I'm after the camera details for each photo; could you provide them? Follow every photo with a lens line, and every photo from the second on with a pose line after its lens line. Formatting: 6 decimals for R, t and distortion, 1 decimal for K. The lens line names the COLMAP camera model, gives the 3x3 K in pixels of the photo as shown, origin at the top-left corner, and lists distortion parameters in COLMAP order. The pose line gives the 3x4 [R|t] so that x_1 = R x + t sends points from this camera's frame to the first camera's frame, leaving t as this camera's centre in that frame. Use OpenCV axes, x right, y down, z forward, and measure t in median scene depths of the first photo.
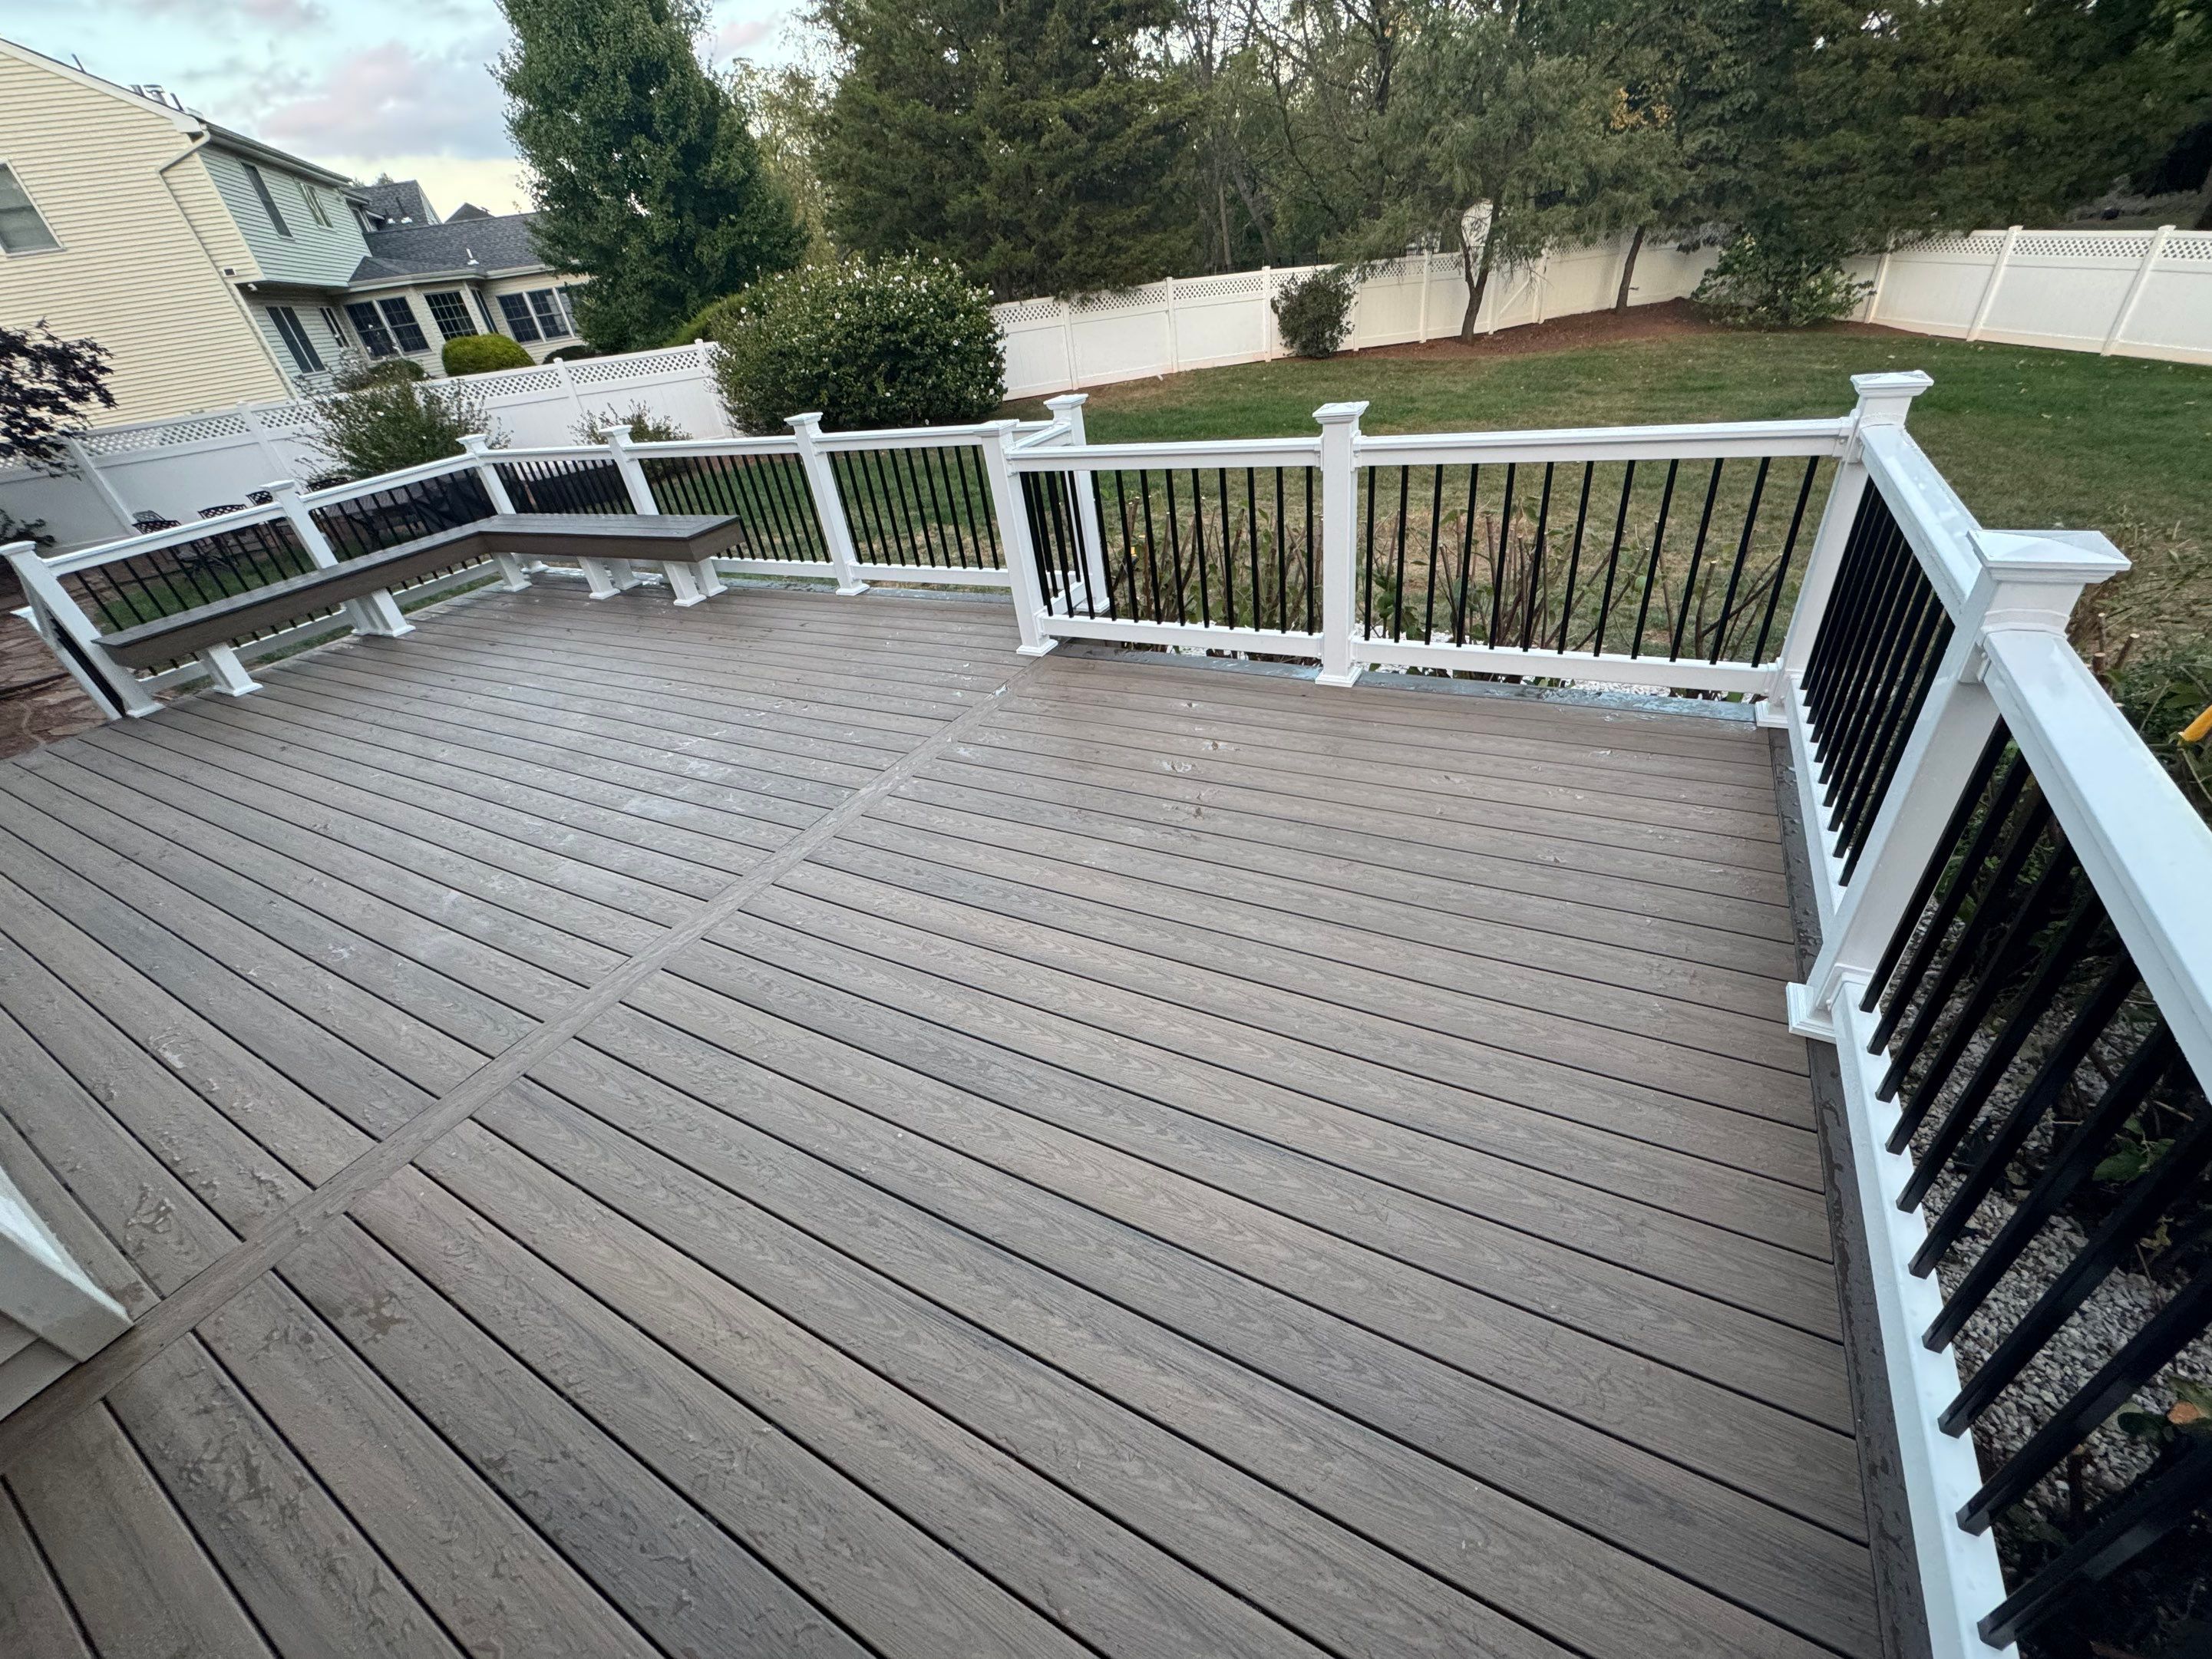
lens RADIAL K [[868.5, 0, 1097.8], [0, 868.5, 817.9], [0, 0, 1]] dist [0.002751, -0.000539]
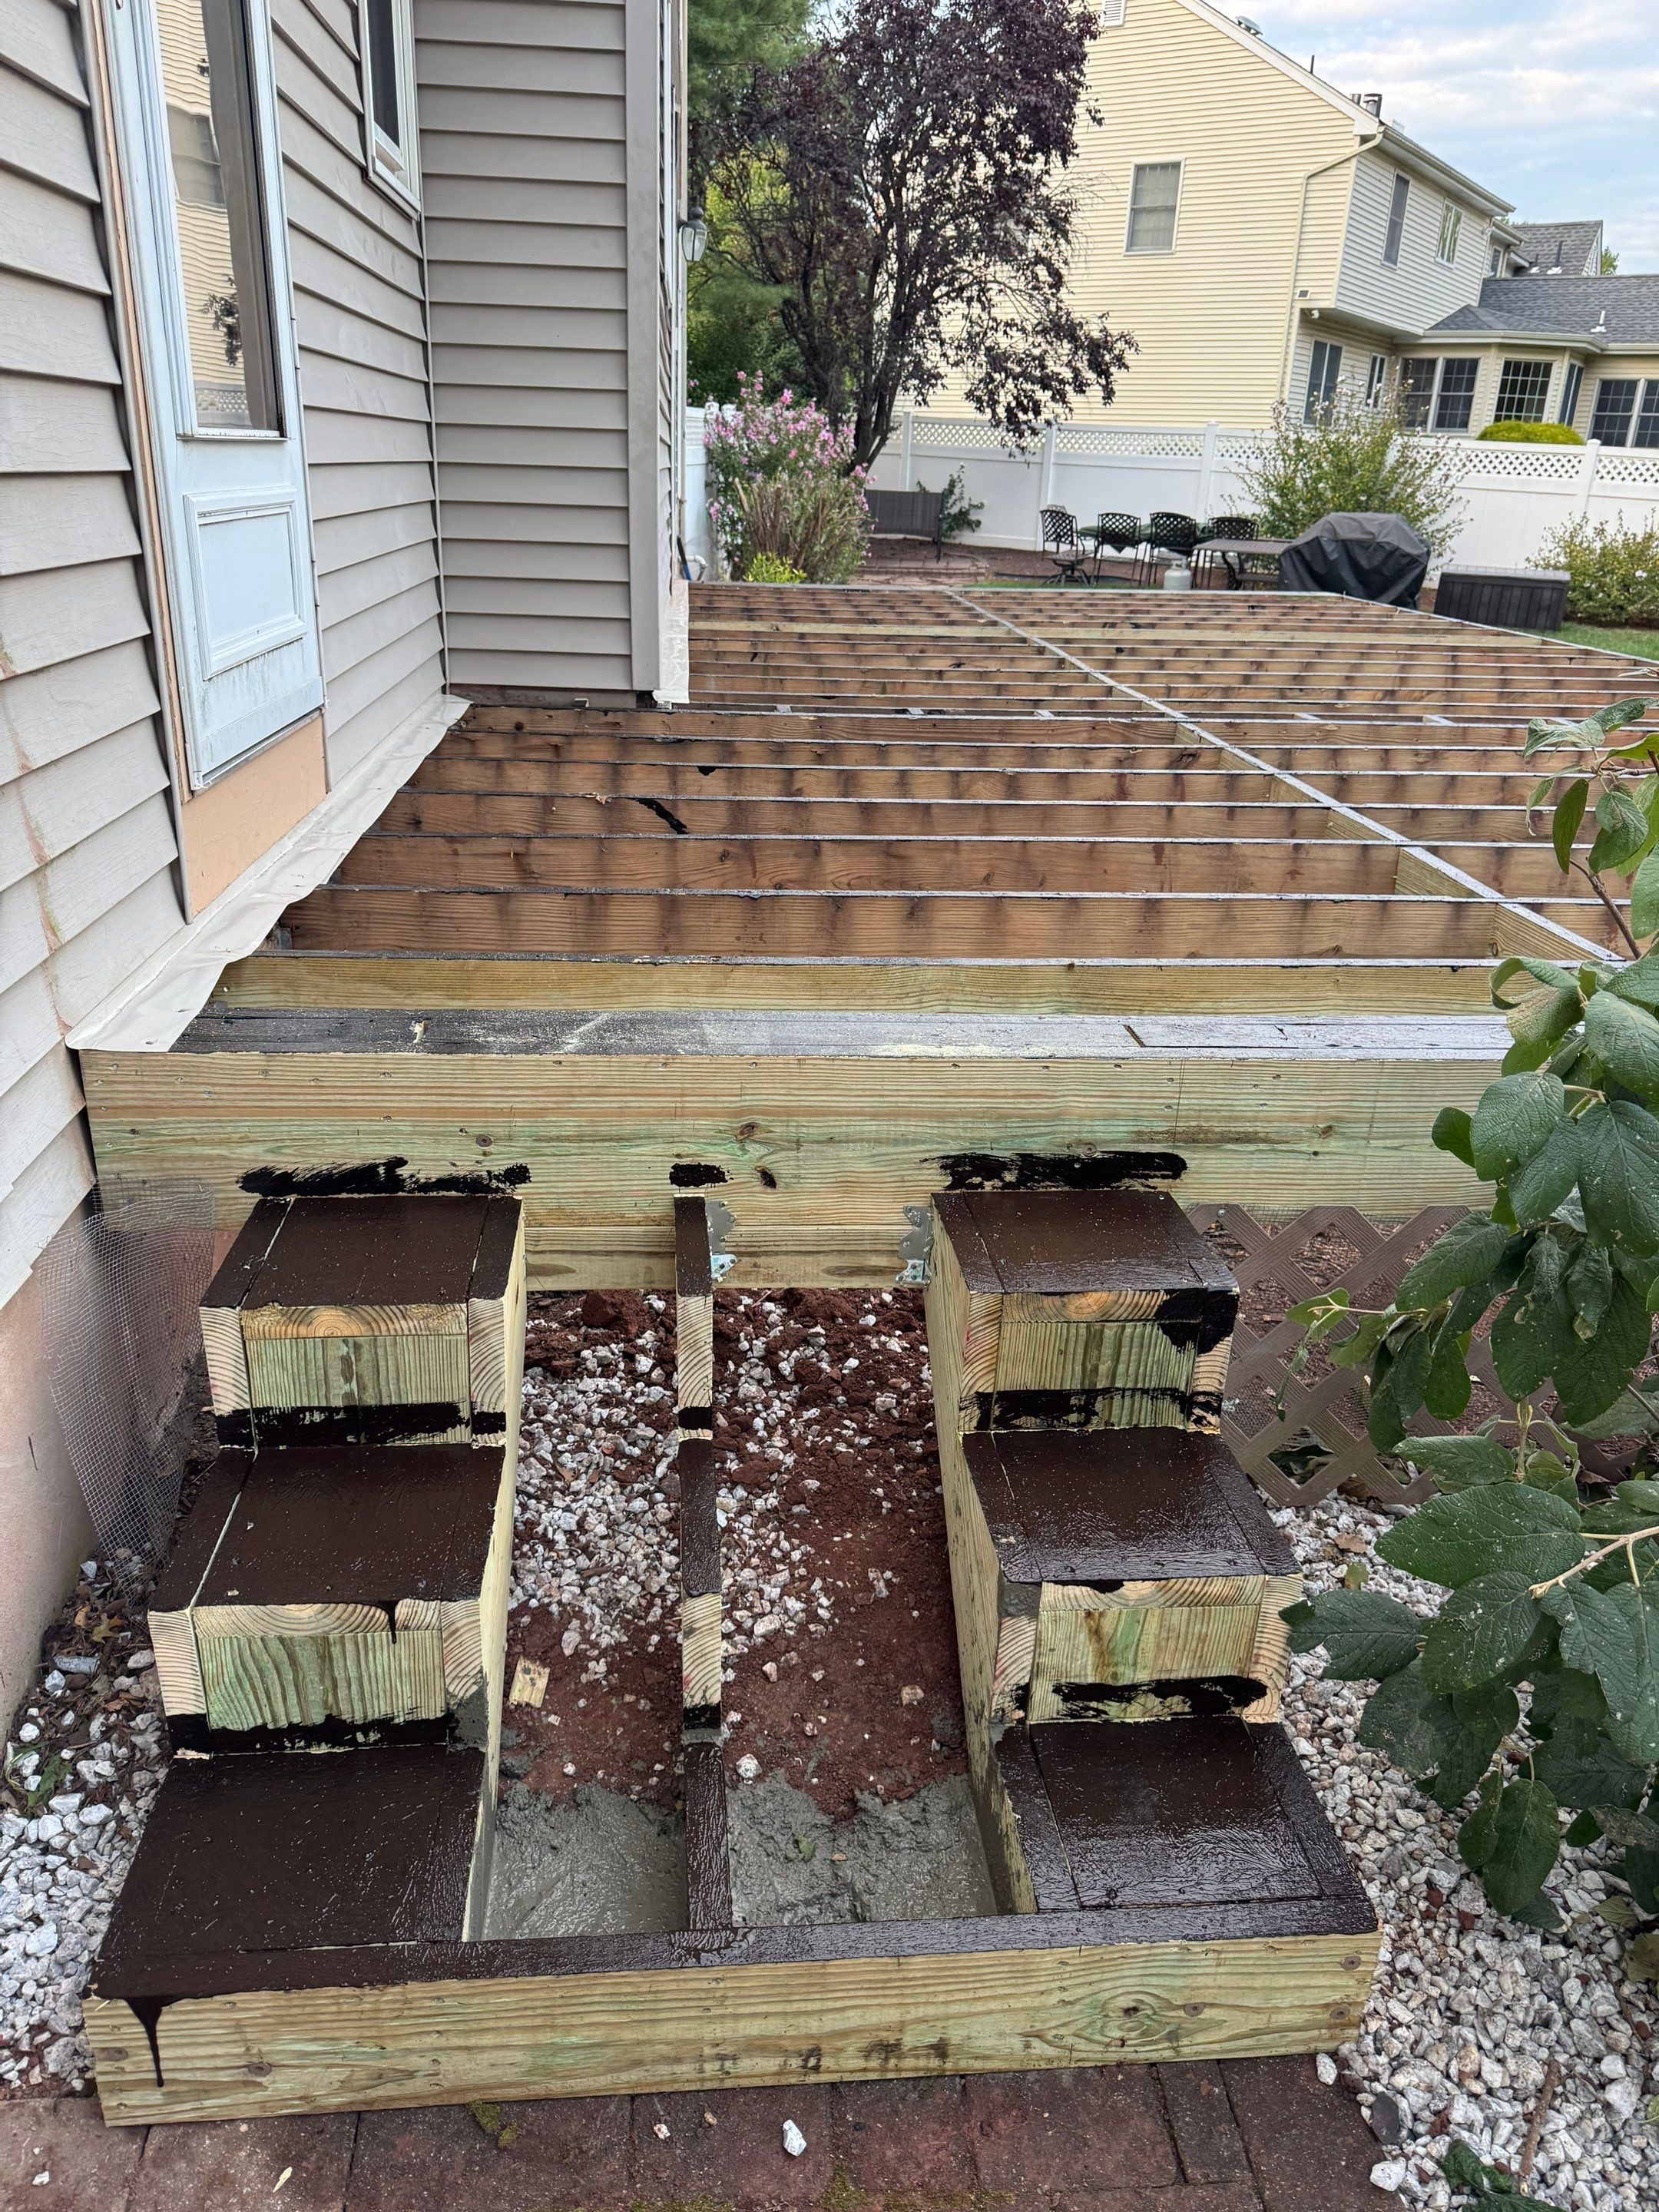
lens RADIAL K [[1547.0, 0, 825.0], [0, 1547.0, 1087.6], [0, 0, 1]] dist [0.019814, -0.024450]
pose [[0.541787, 0.447369, -0.711567, 0.098693], [-0.545337, 0.831304, 0.107430, 0.060536], [0.639589, 0.329840, 0.694356, -0.026714]]
